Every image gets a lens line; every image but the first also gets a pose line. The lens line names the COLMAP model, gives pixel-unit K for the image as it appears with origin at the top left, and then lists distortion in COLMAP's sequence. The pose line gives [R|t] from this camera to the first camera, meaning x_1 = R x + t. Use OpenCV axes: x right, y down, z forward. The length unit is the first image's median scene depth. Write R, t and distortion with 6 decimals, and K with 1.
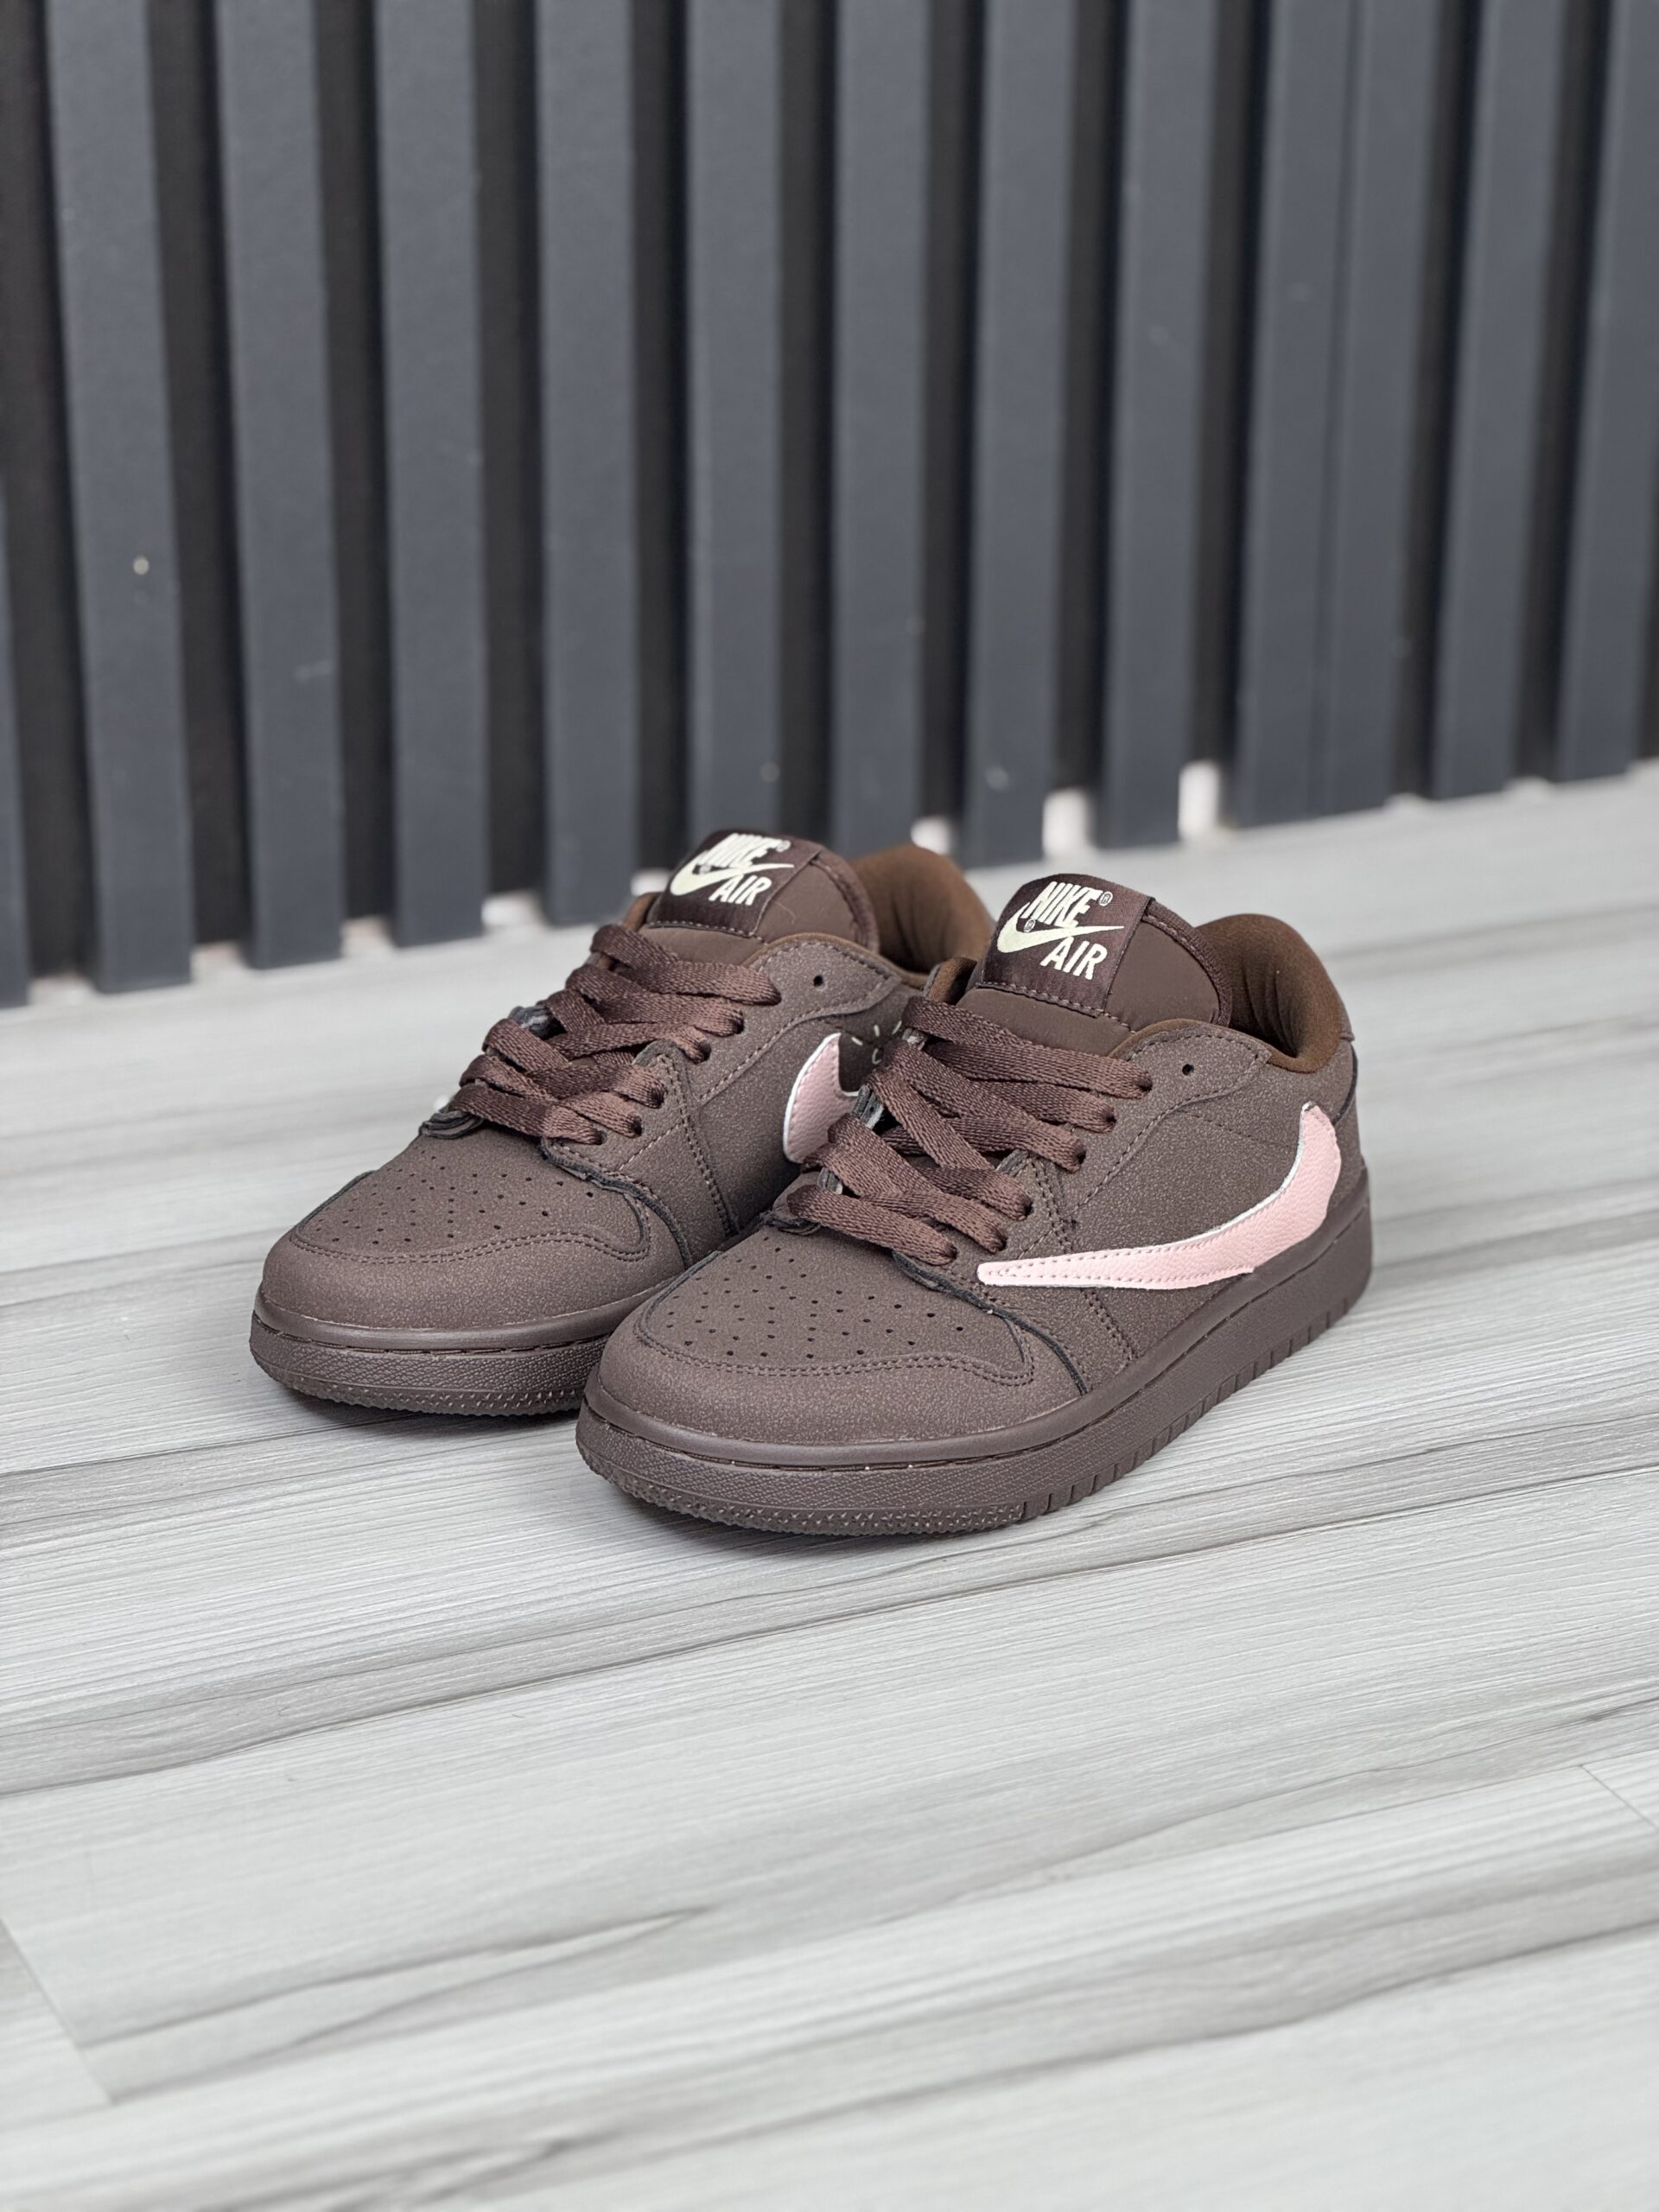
lens RADIAL K [[4910.6, 0, 821.5], [0, 4910.6, 1110.8], [0, 0, 1]] dist [0.177684, 0.000000]
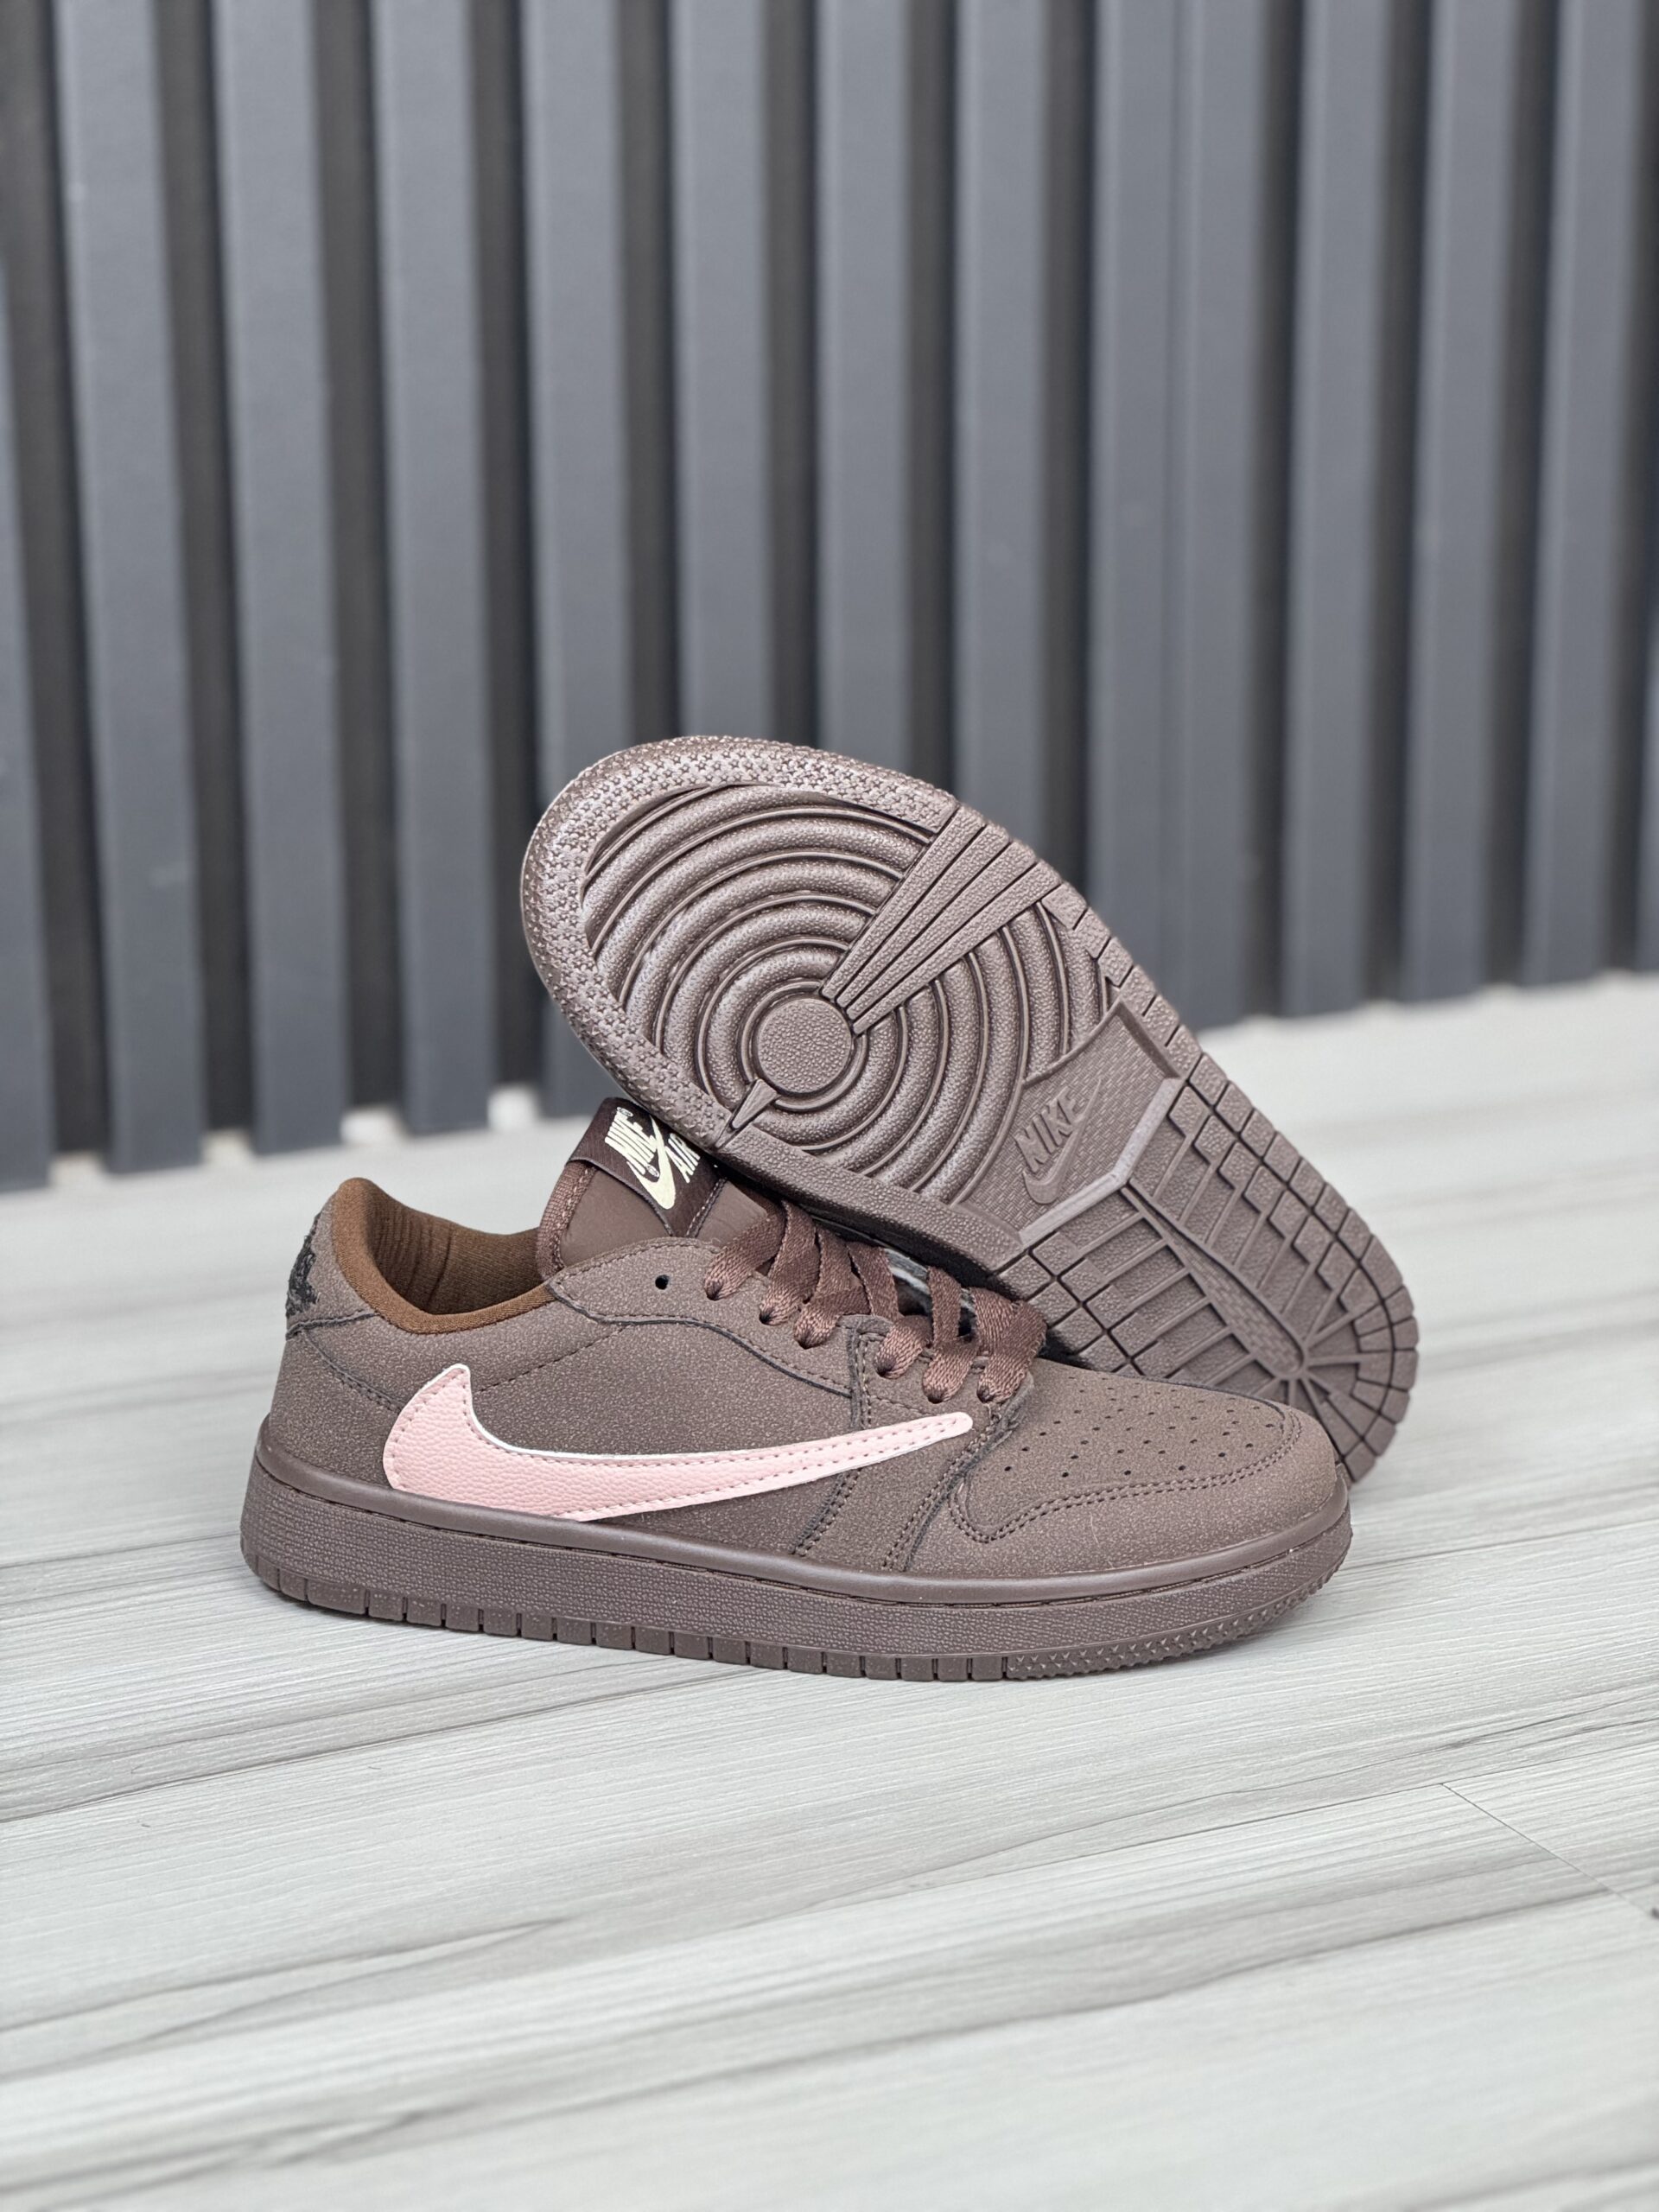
lens RADIAL K [[4910.6, 0, 809.1], [0, 4910.6, 1104.4], [0, 0, 1]] dist [0.177684, 0.000000]
pose [[0.999563, -0.020681, 0.021105, 0.007822], [0.022959, 0.993197, -0.114160, 0.107536], [-0.018600, 0.114595, 0.993238, -0.002089]]
